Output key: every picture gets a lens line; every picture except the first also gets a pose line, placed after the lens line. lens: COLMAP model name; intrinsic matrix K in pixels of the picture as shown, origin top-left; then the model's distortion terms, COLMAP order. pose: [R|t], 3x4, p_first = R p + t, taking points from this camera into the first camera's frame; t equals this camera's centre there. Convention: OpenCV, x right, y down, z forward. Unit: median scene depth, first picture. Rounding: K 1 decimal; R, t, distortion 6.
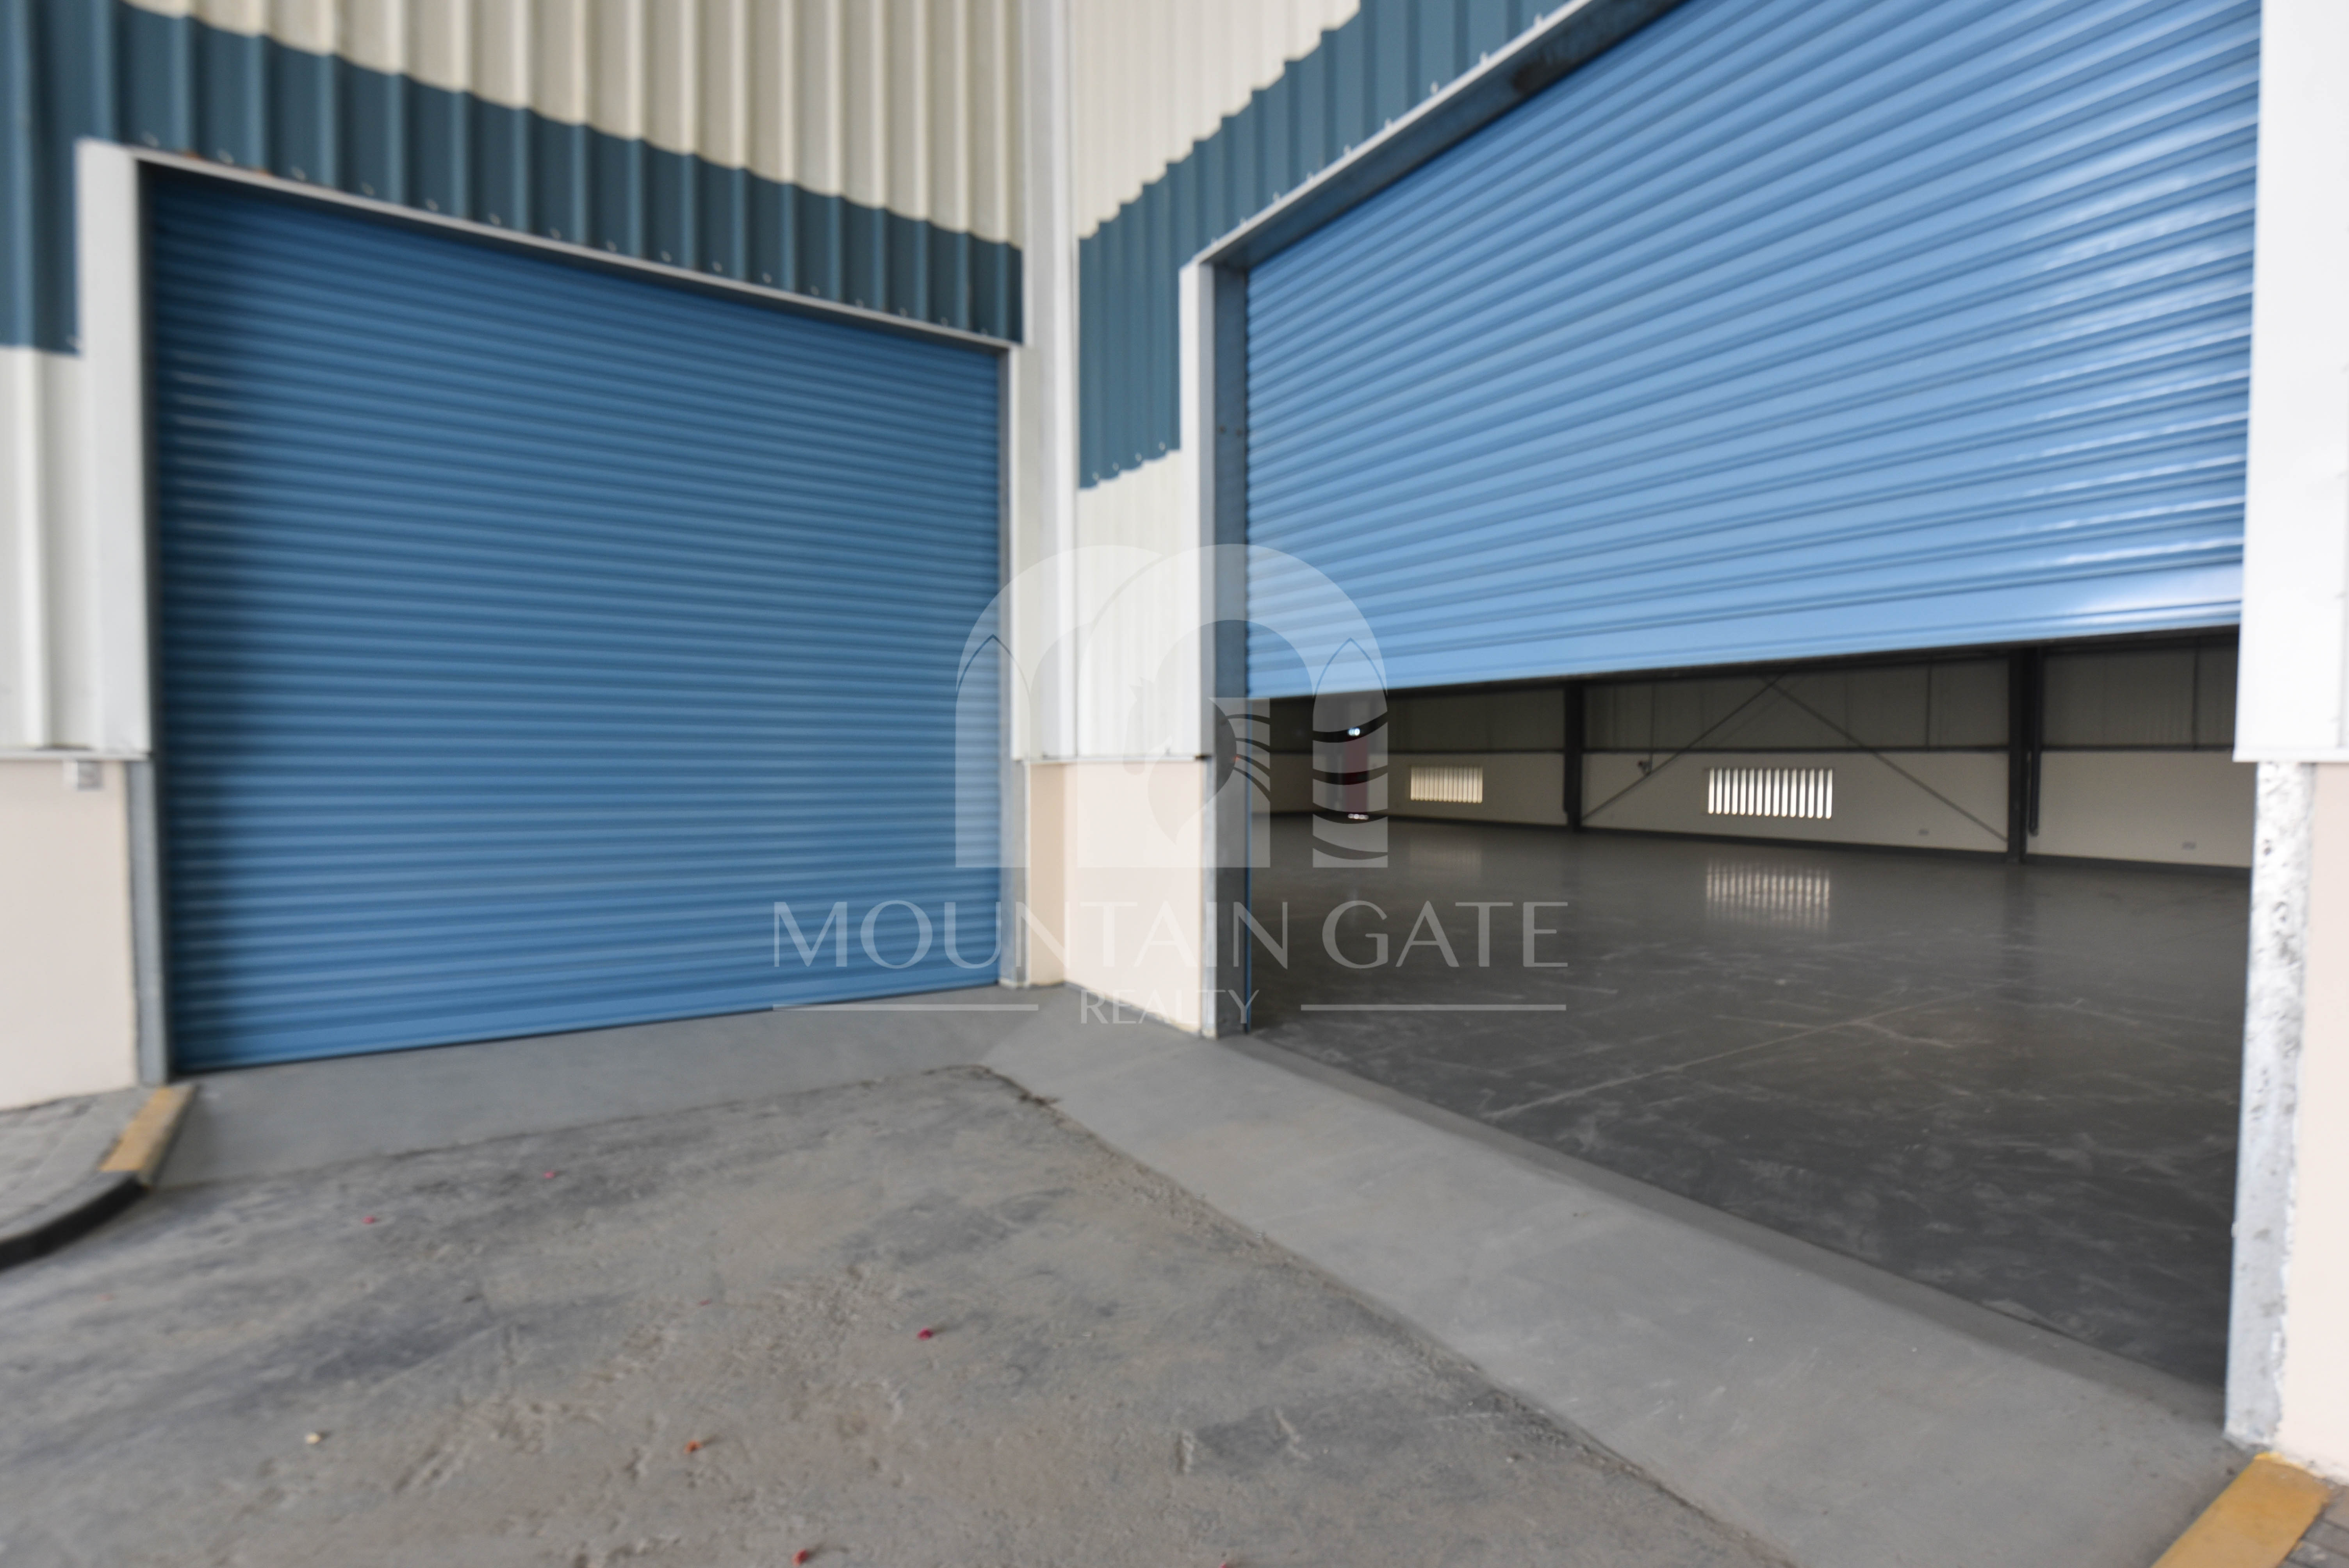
lens RADIAL K [[1089.4, 0, 1181.5], [0, 1089.4, 822.9], [0, 0, 1]] dist [-0.013067, -0.000222]
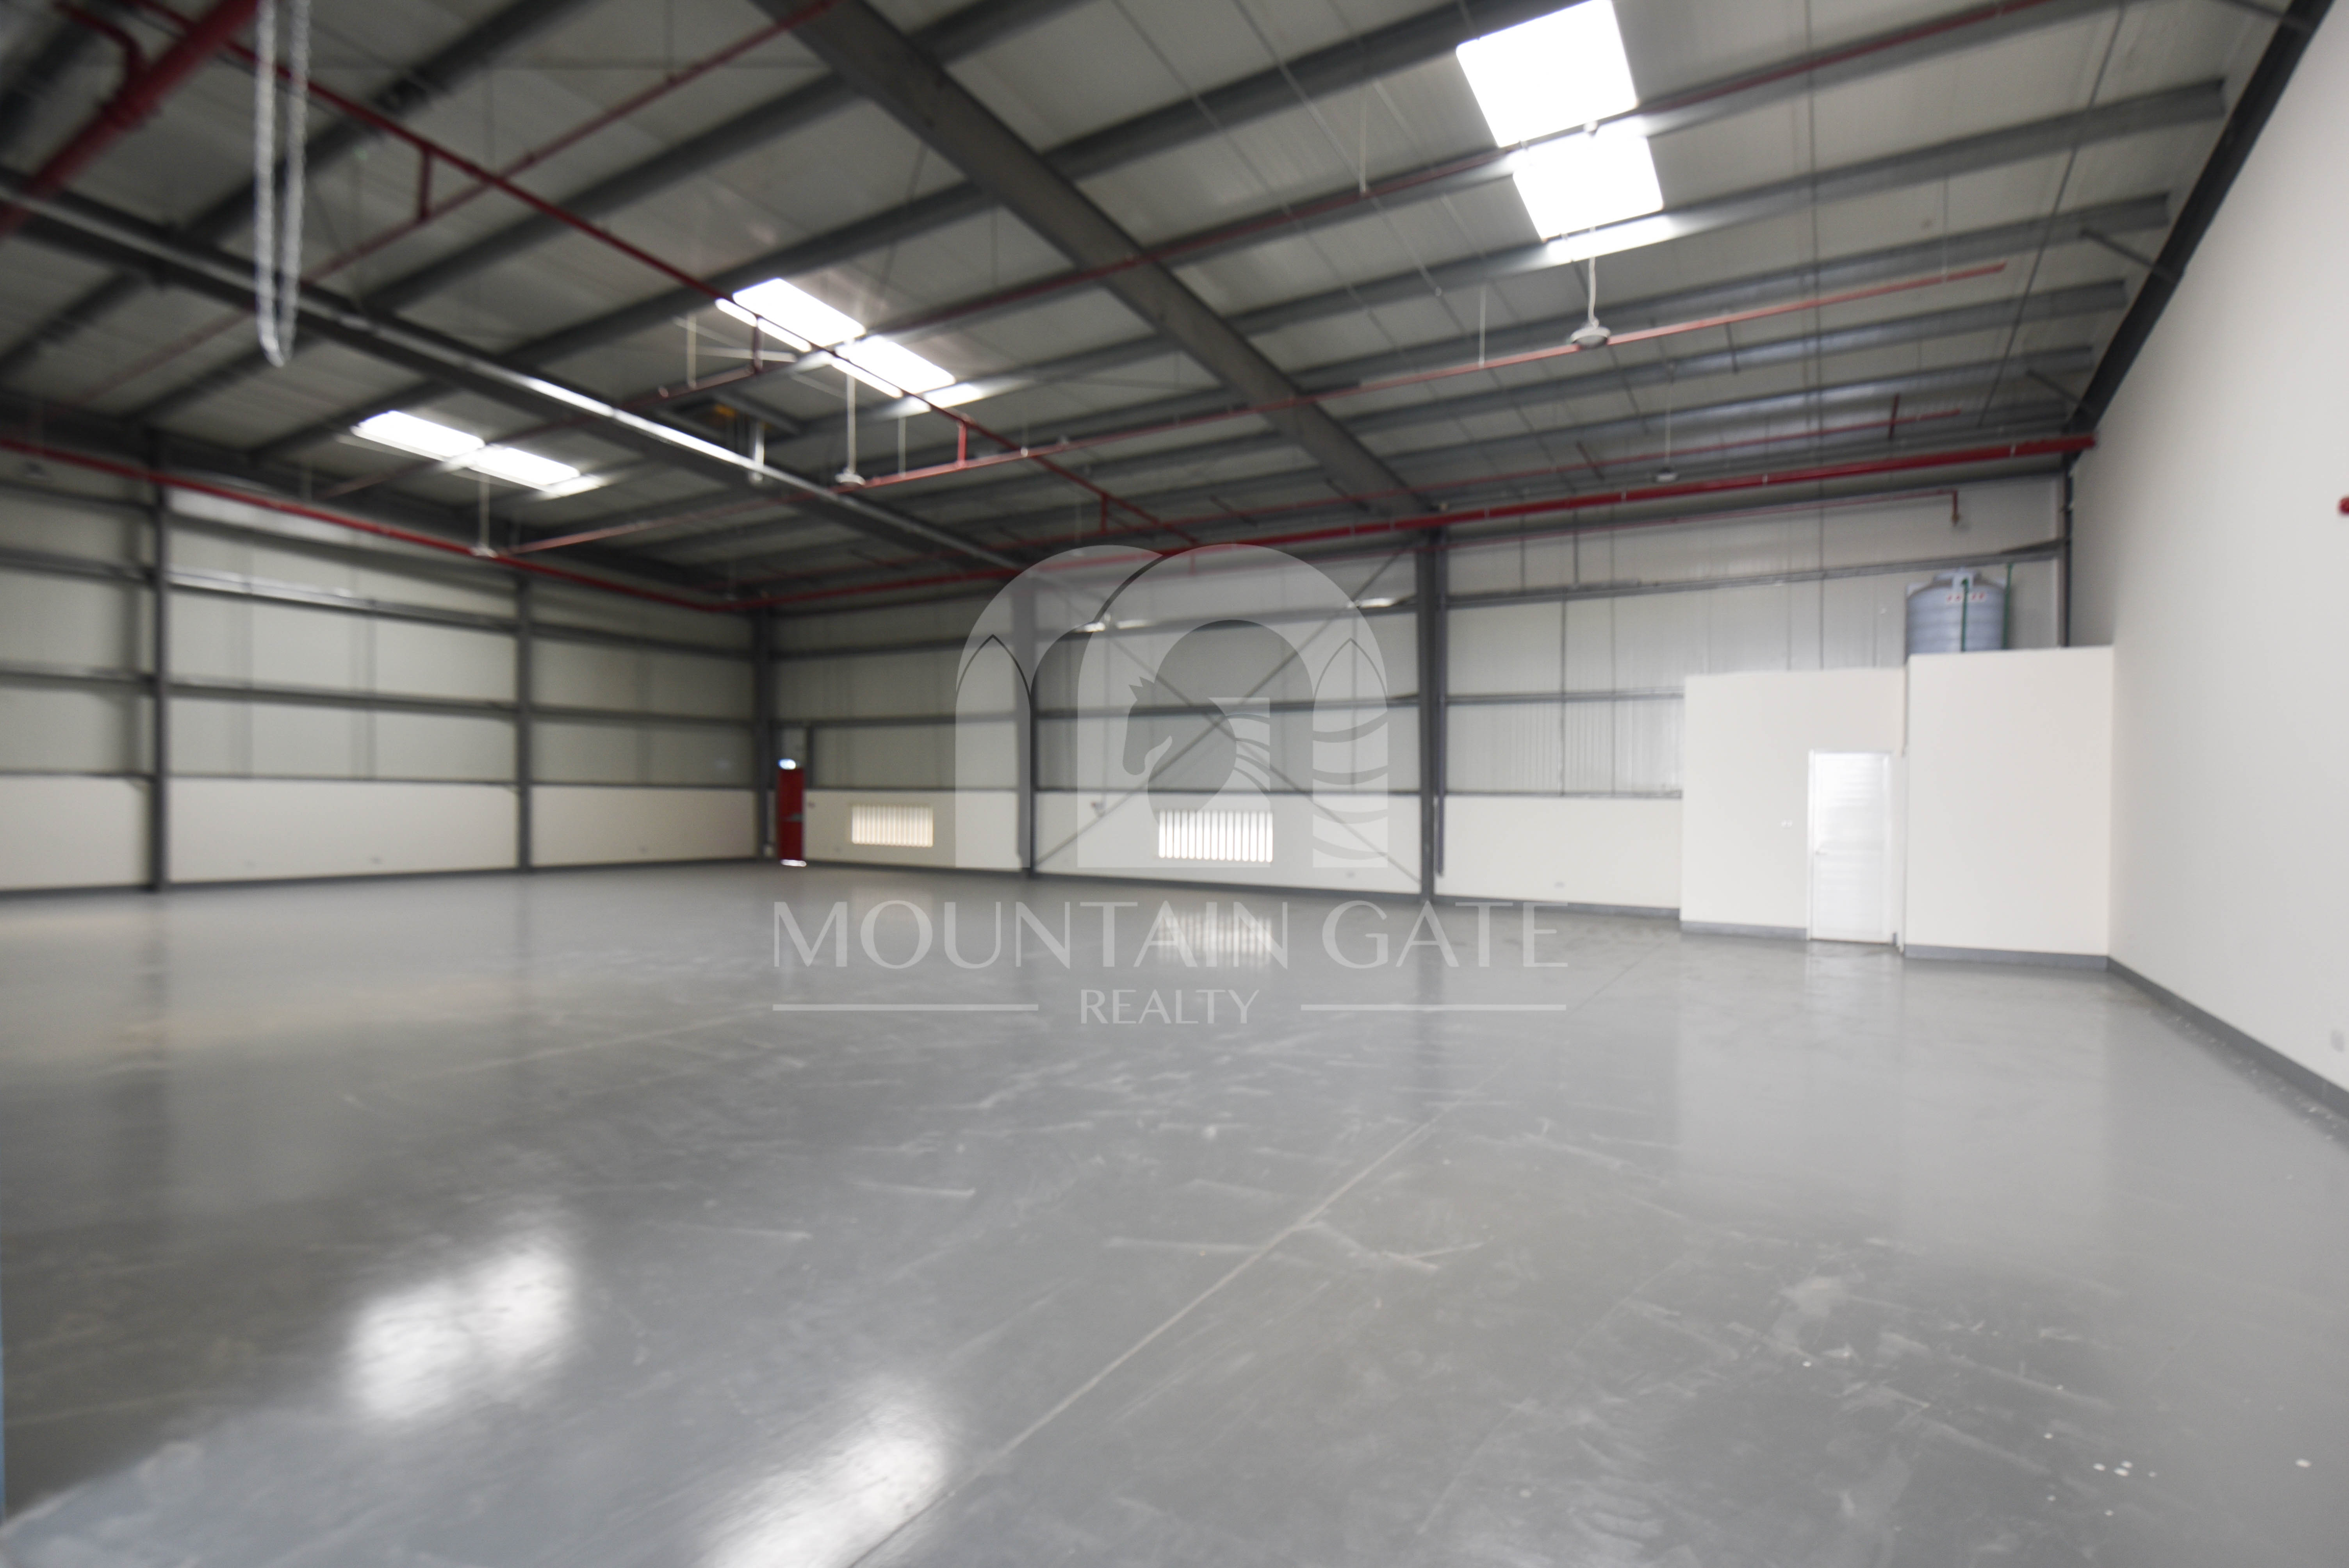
lens RADIAL K [[1089.4, 0, 1181.5], [0, 1089.4, 822.9], [0, 0, 1]] dist [-0.013067, -0.000222]
pose [[0.897605, -0.004252, 0.440780, 0.097431], [0.017713, 0.999494, -0.026428, -0.015680], [-0.440444, 0.031529, 0.897226, 0.159377]]
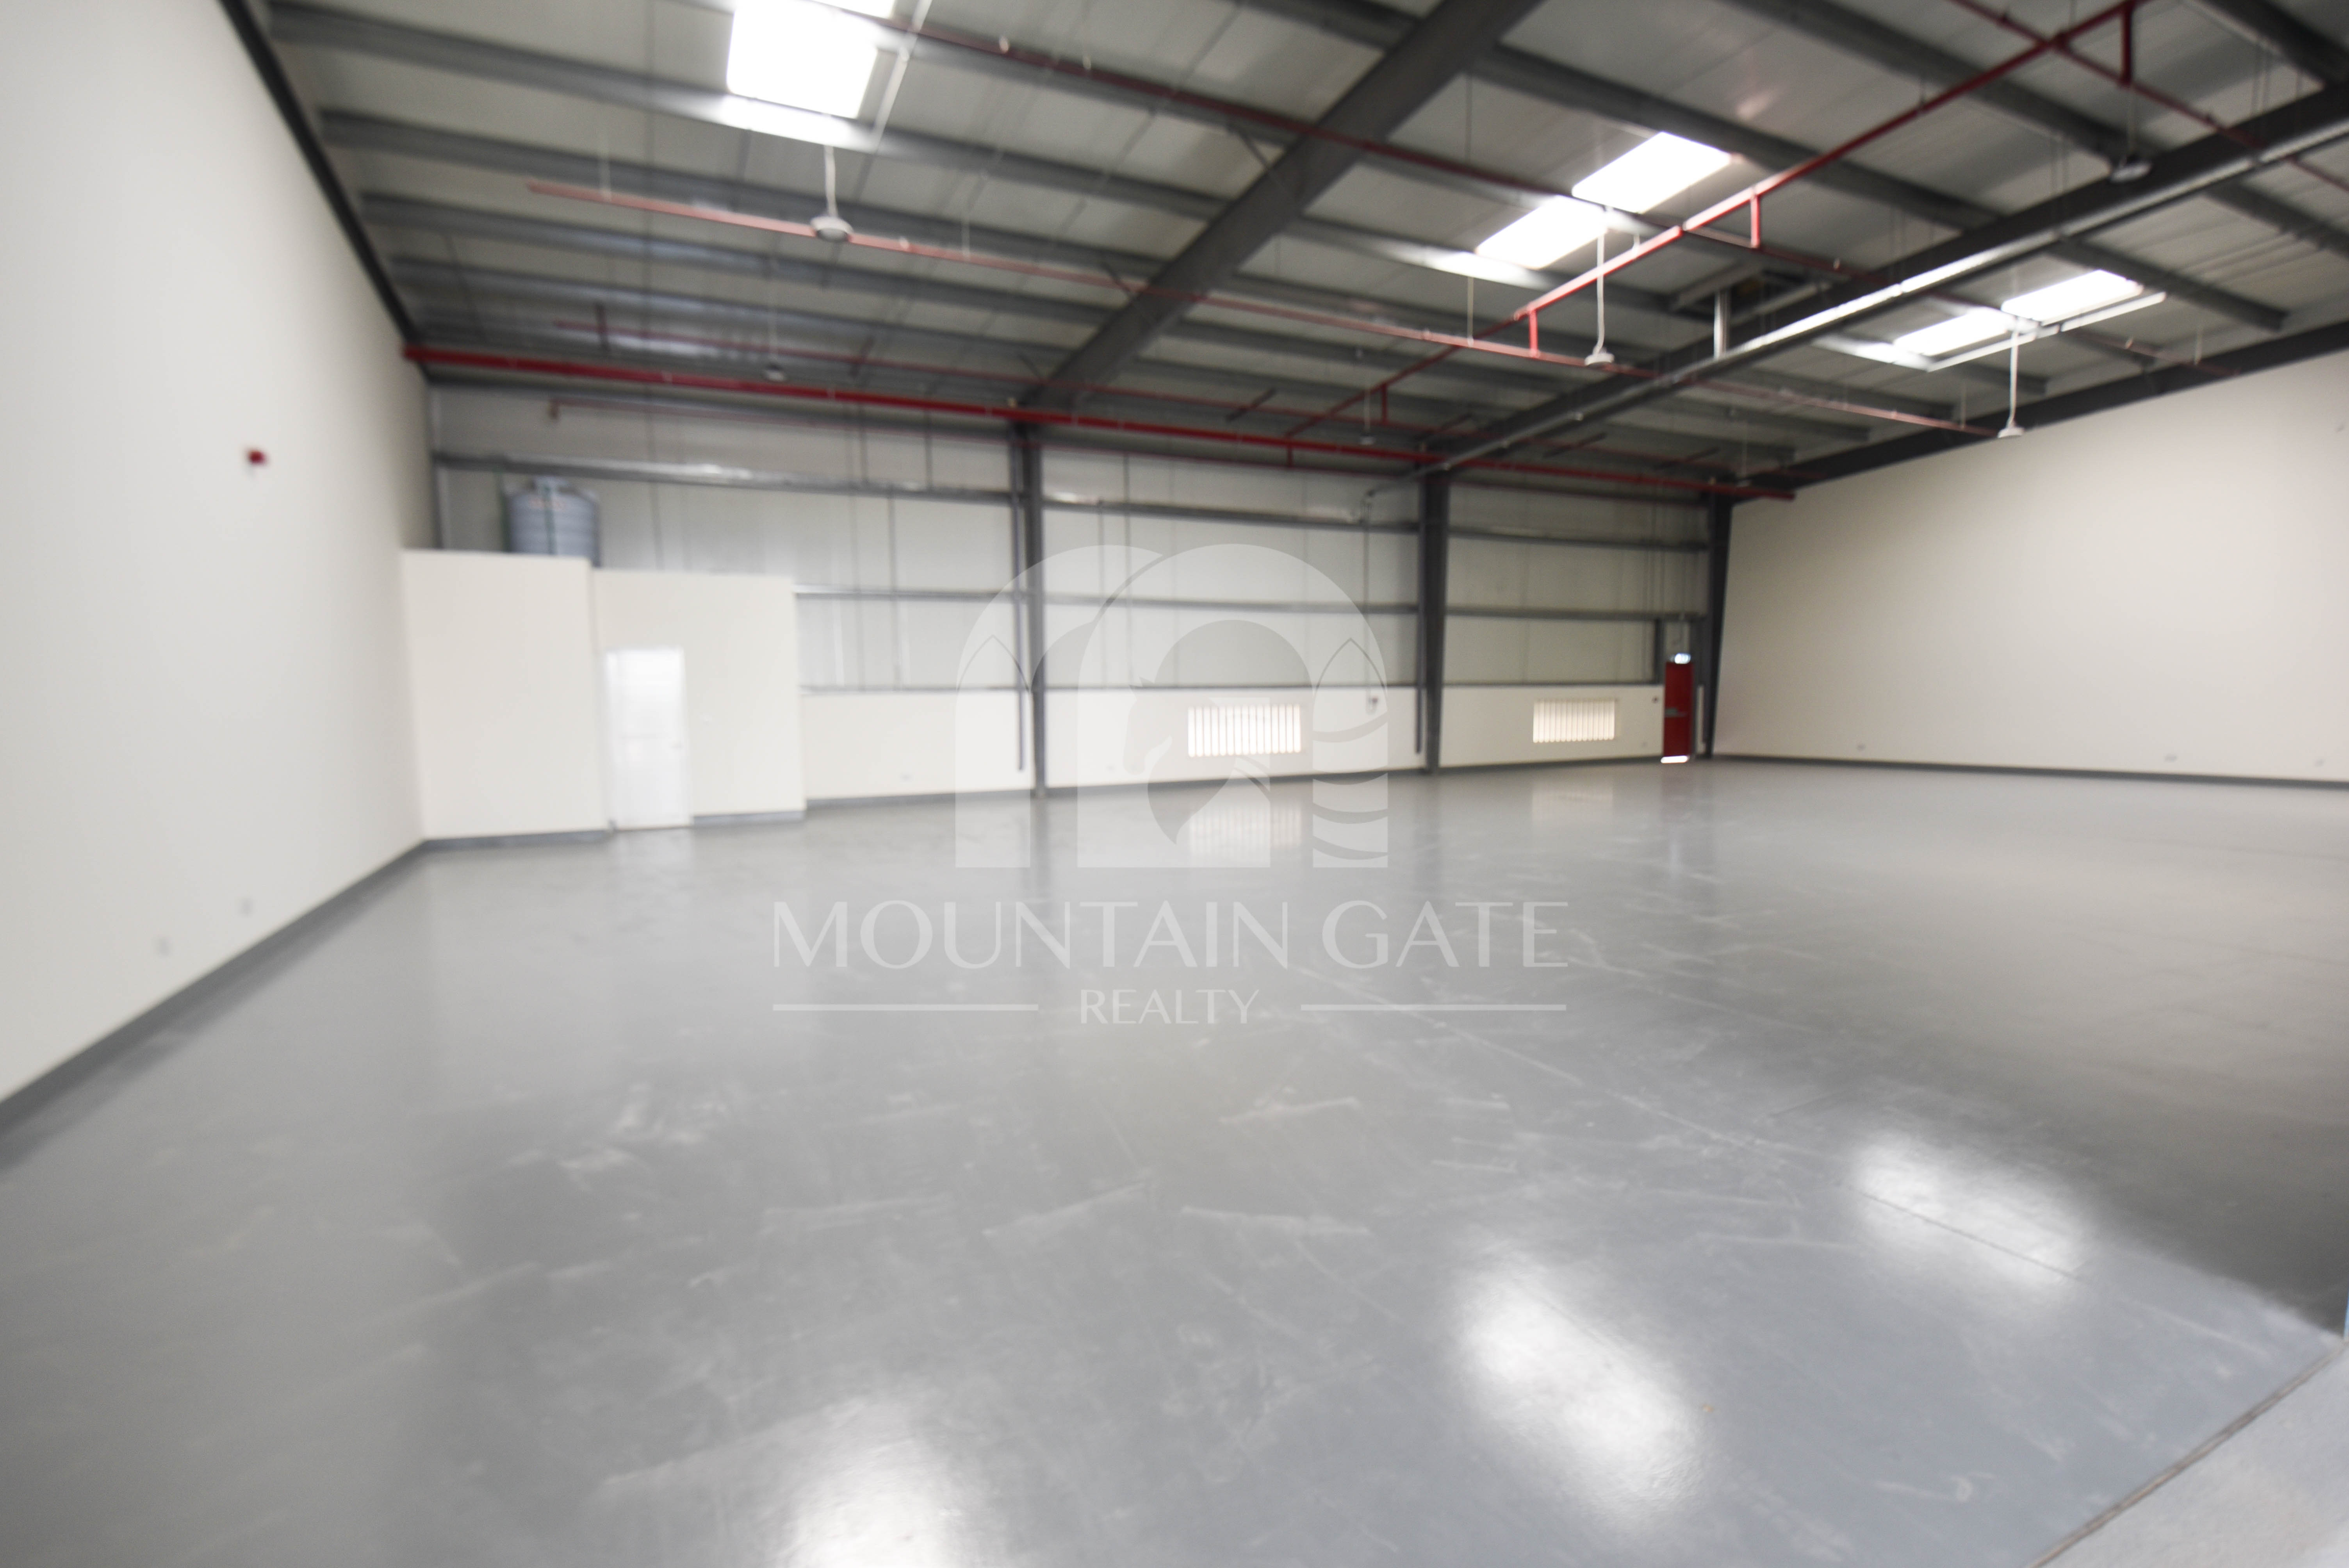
lens RADIAL K [[1088.9, 0, 1174.5], [0, 1088.9, 784.0], [0, 0, 1]] dist [-0.025314, -0.000546]
pose [[0.124603, -0.089191, 0.988190, -0.476606], [0.070007, 0.994260, 0.080912, -0.070079], [-0.989734, 0.059098, 0.130132, 1.038737]]
